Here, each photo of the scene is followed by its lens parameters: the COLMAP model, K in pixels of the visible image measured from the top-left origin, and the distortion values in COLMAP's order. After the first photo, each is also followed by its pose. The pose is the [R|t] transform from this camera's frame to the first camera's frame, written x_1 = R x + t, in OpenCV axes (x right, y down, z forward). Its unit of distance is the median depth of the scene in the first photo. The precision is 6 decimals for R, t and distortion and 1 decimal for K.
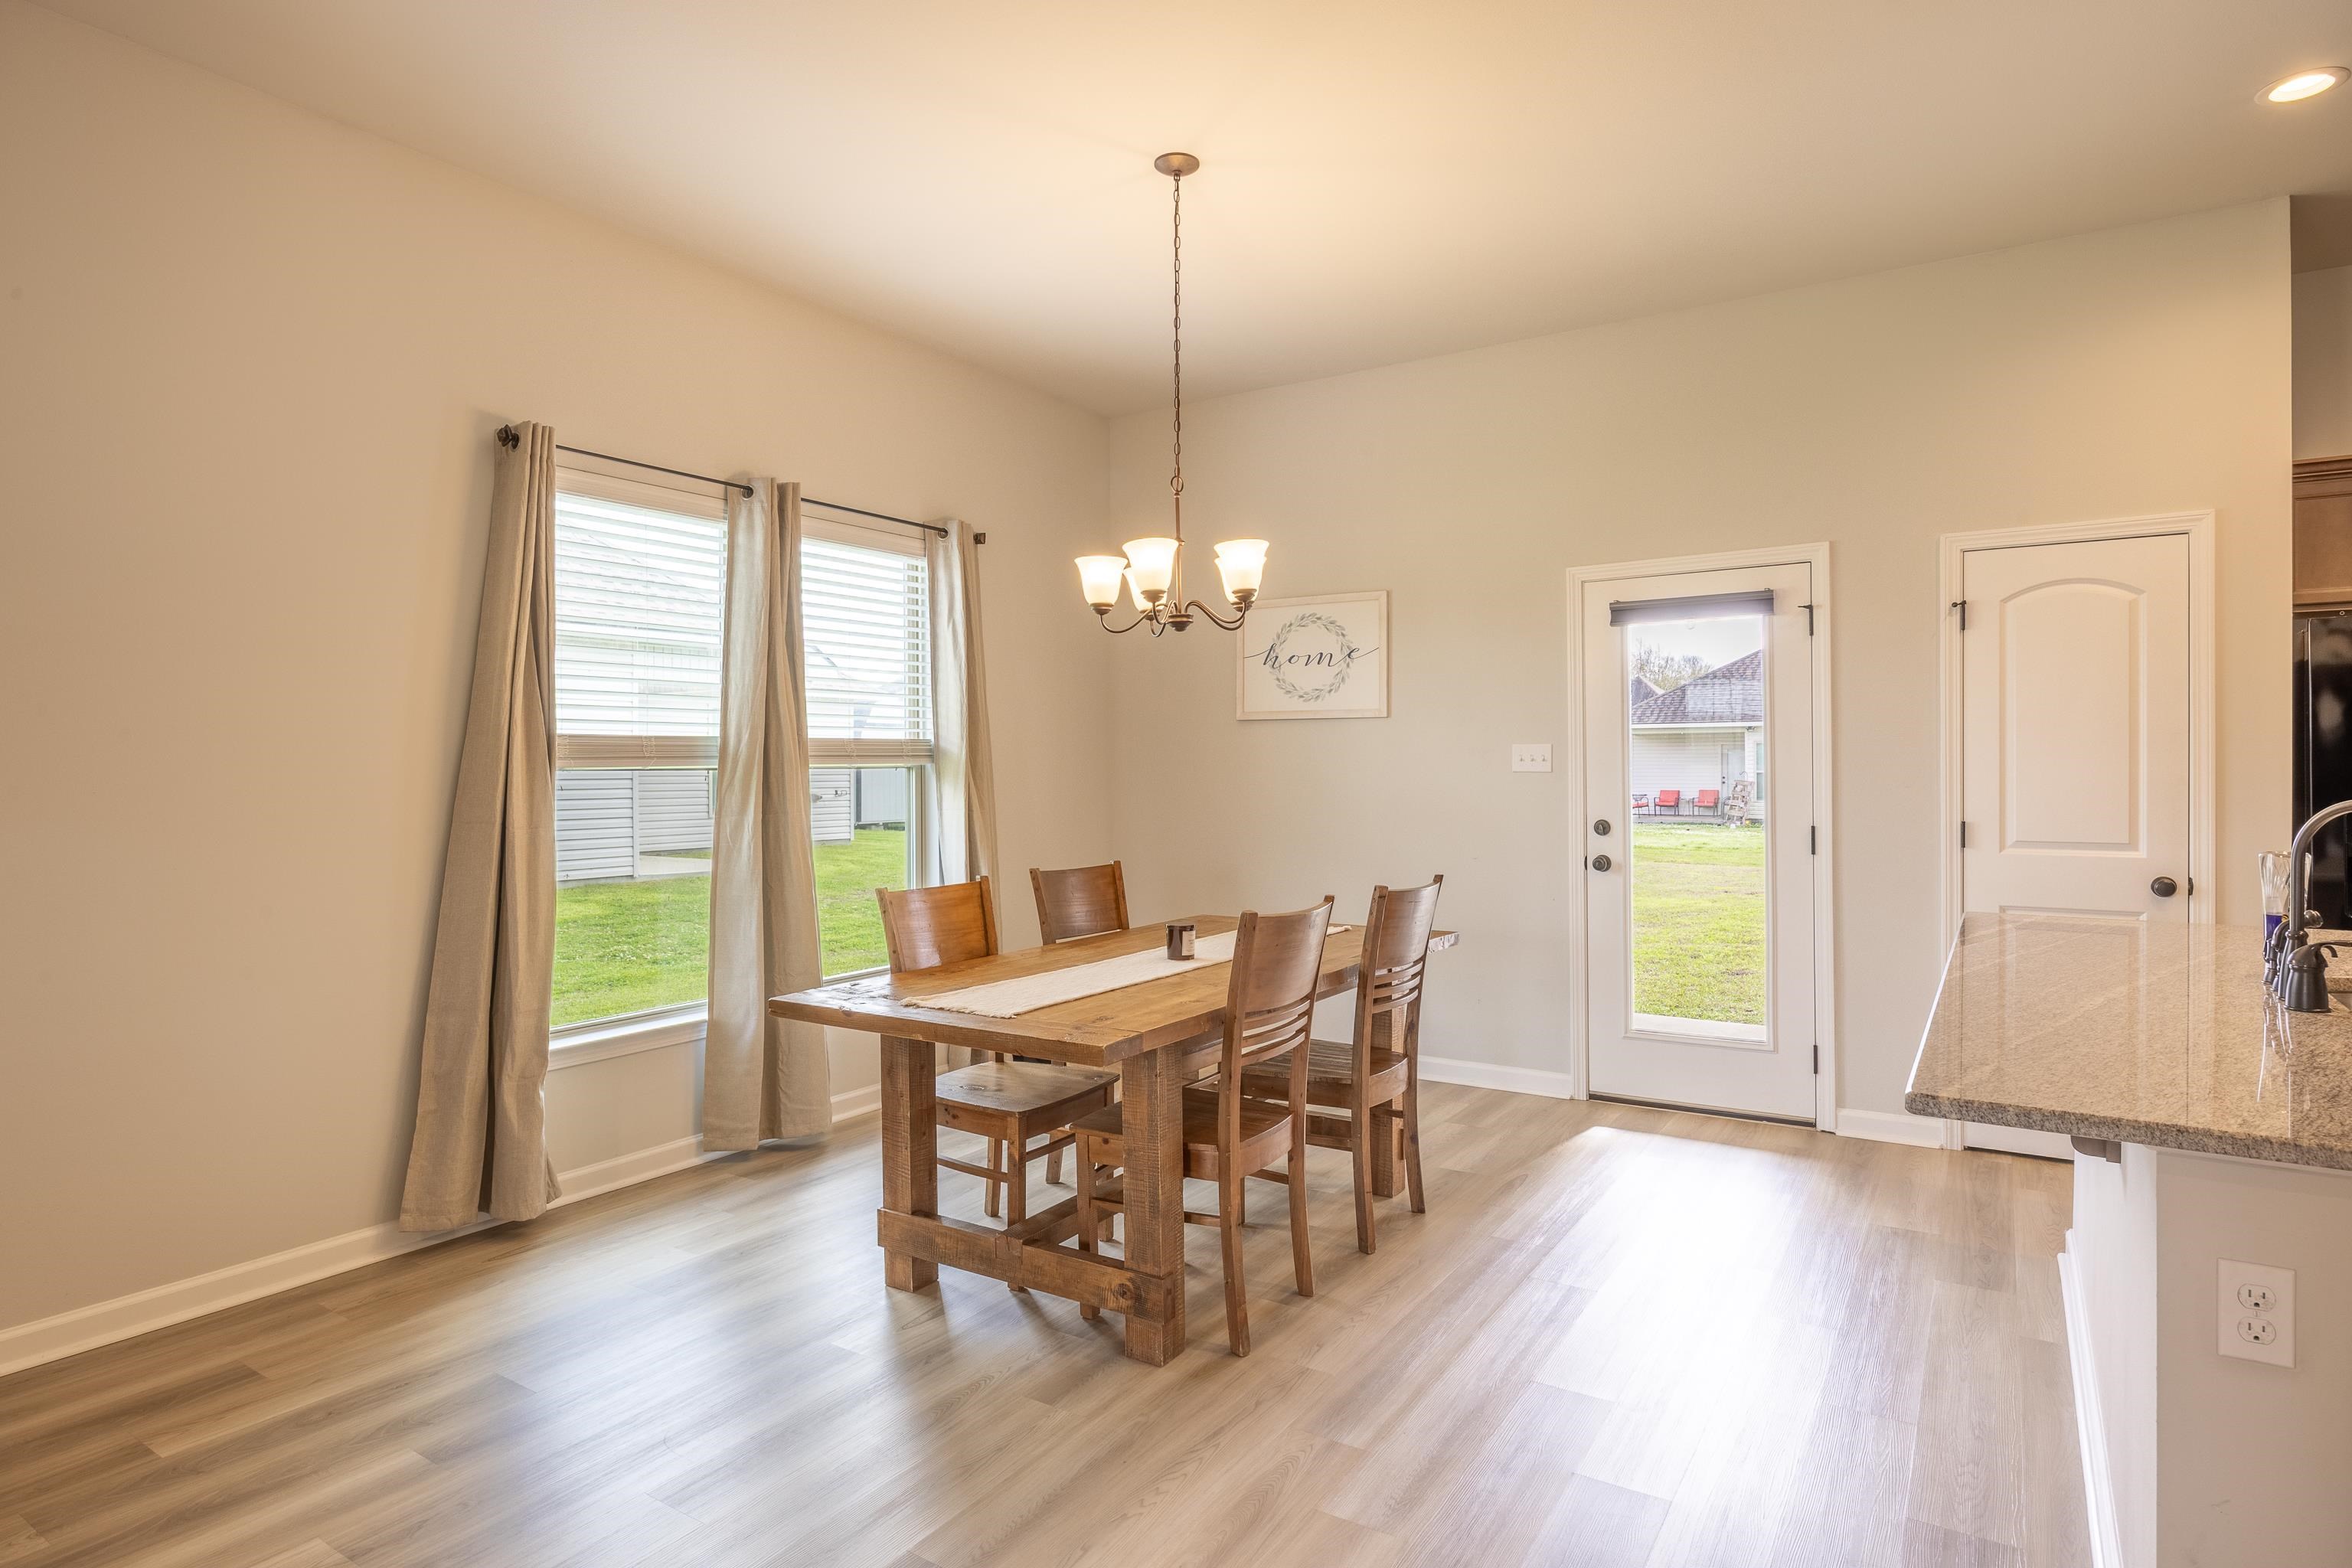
lens RADIAL K [[1285.4, 0, 1159.2], [0, 1285.4, 768.2], [0, 0, 1]] dist [-0.007526, 0.000124]
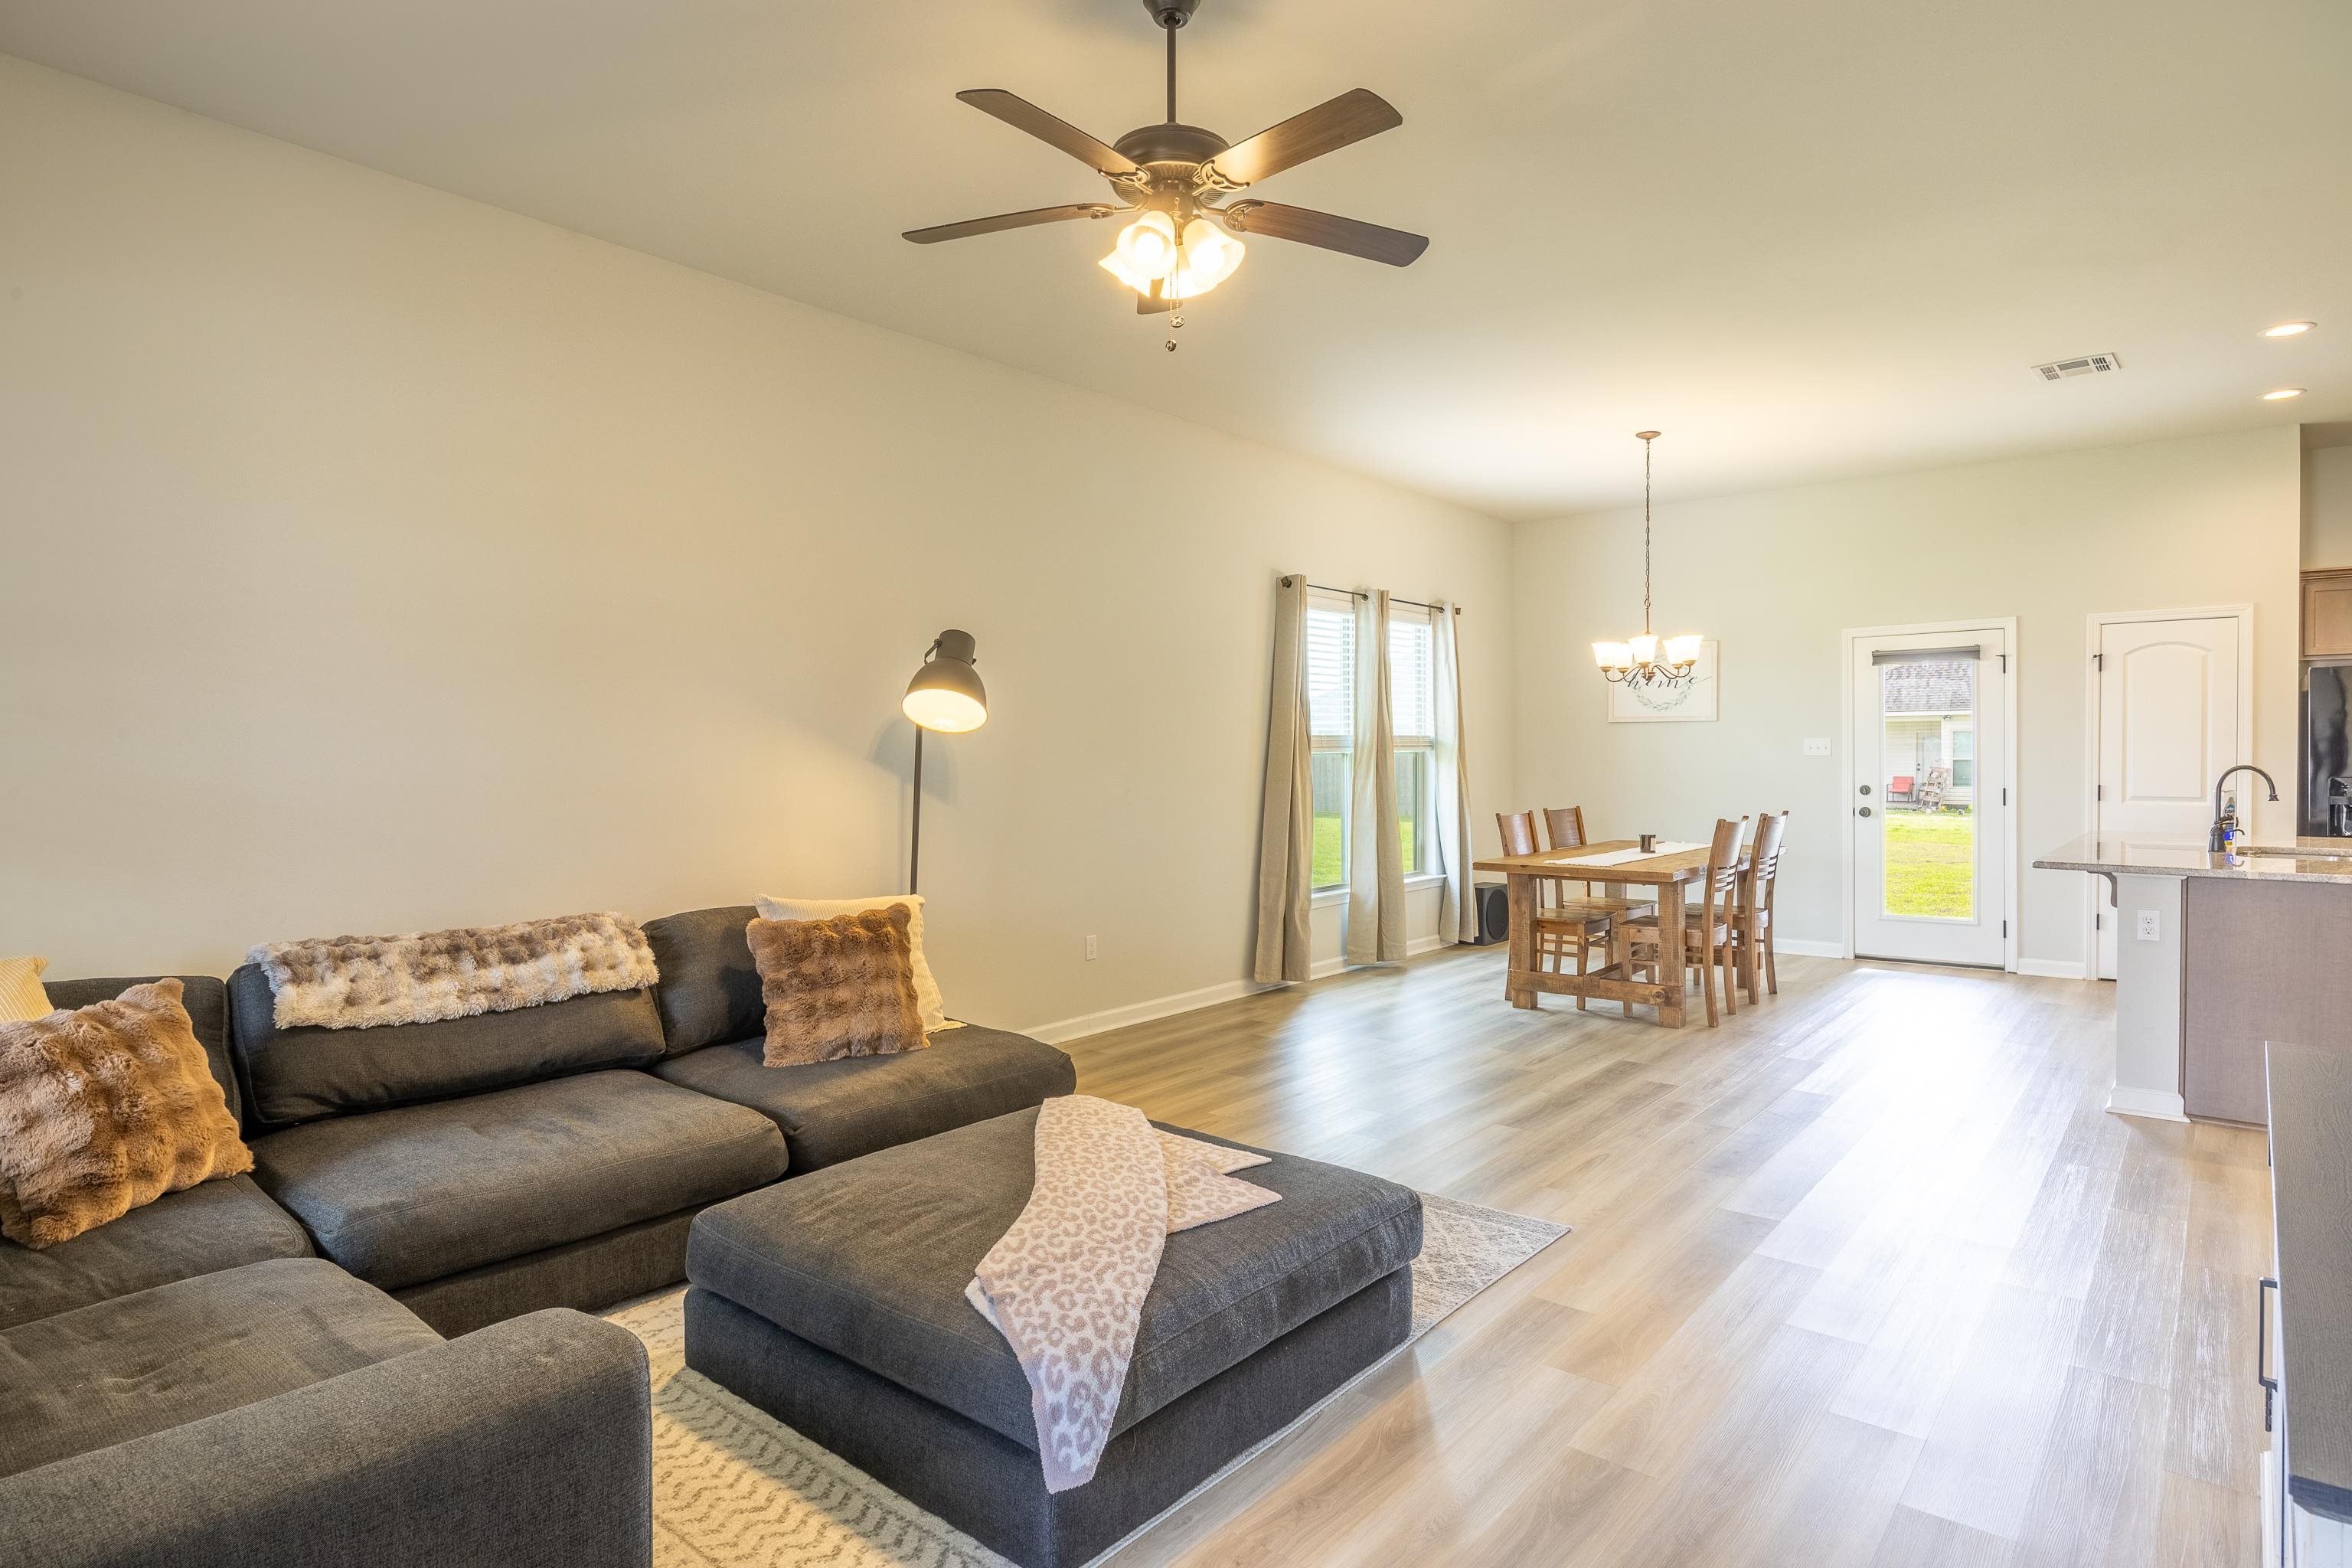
lens RADIAL K [[1285.4, 0, 1157.2], [0, 1285.4, 770.6], [0, 0, 1]] dist [-0.007526, 0.000124]
pose [[0.993120, 0.001766, -0.117085, -0.418599], [-0.000416, 0.999933, 0.011550, 0.004184], [0.117098, -0.011422, 0.993055, -0.842617]]
